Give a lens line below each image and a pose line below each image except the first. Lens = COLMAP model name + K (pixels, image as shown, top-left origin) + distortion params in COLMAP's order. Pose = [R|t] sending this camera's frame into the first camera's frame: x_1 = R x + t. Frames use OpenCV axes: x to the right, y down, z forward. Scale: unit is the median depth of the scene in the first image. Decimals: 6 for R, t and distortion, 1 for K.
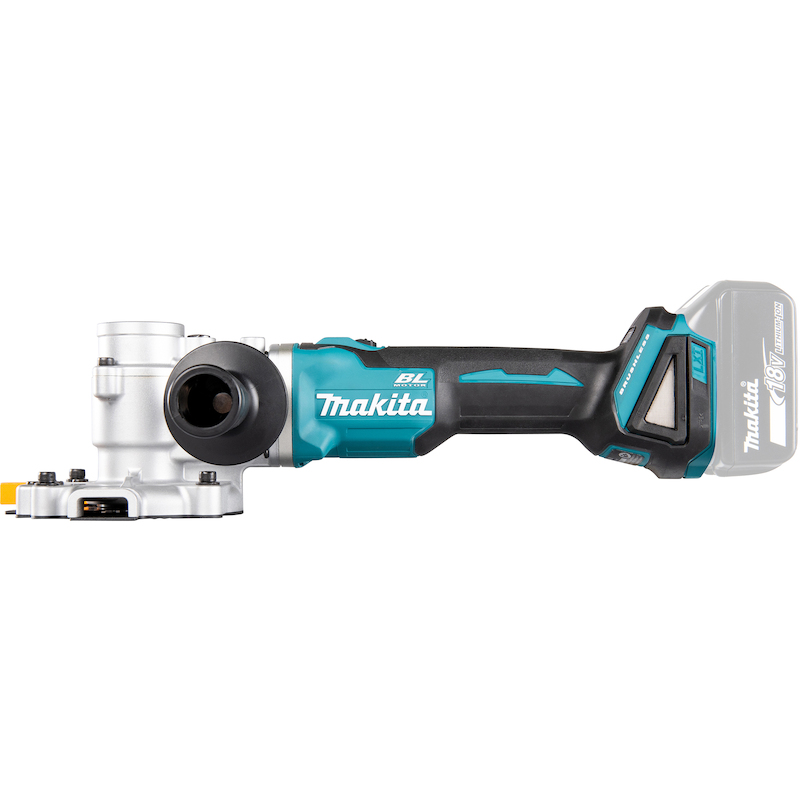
lens RADIAL K [[1595.5, 0, 369.4], [0, 1595.5, 401.4], [0, 0, 1]] dist [0.076959, 0.166333]
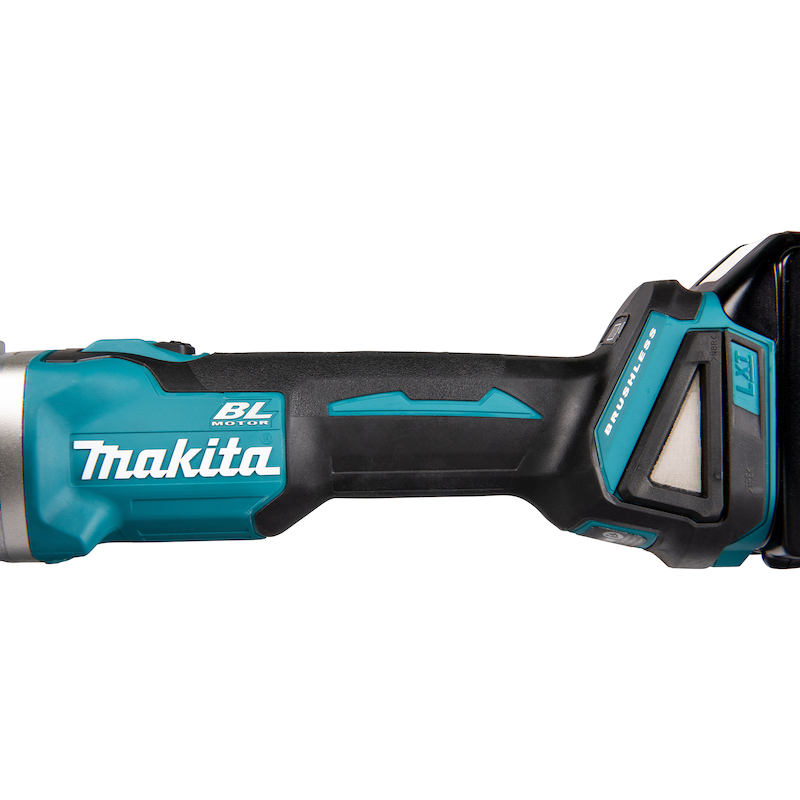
lens RADIAL K [[1199.2, 0, 401.3], [0, 1199.2, 415.5], [0, 0, 1]] dist [0.115350, 0.025742]
pose [[0.999708, -0.014701, 0.019191, 0.075083], [0.013779, 0.998785, 0.047323, -0.032518], [-0.019863, -0.047045, 0.998695, 0.568579]]
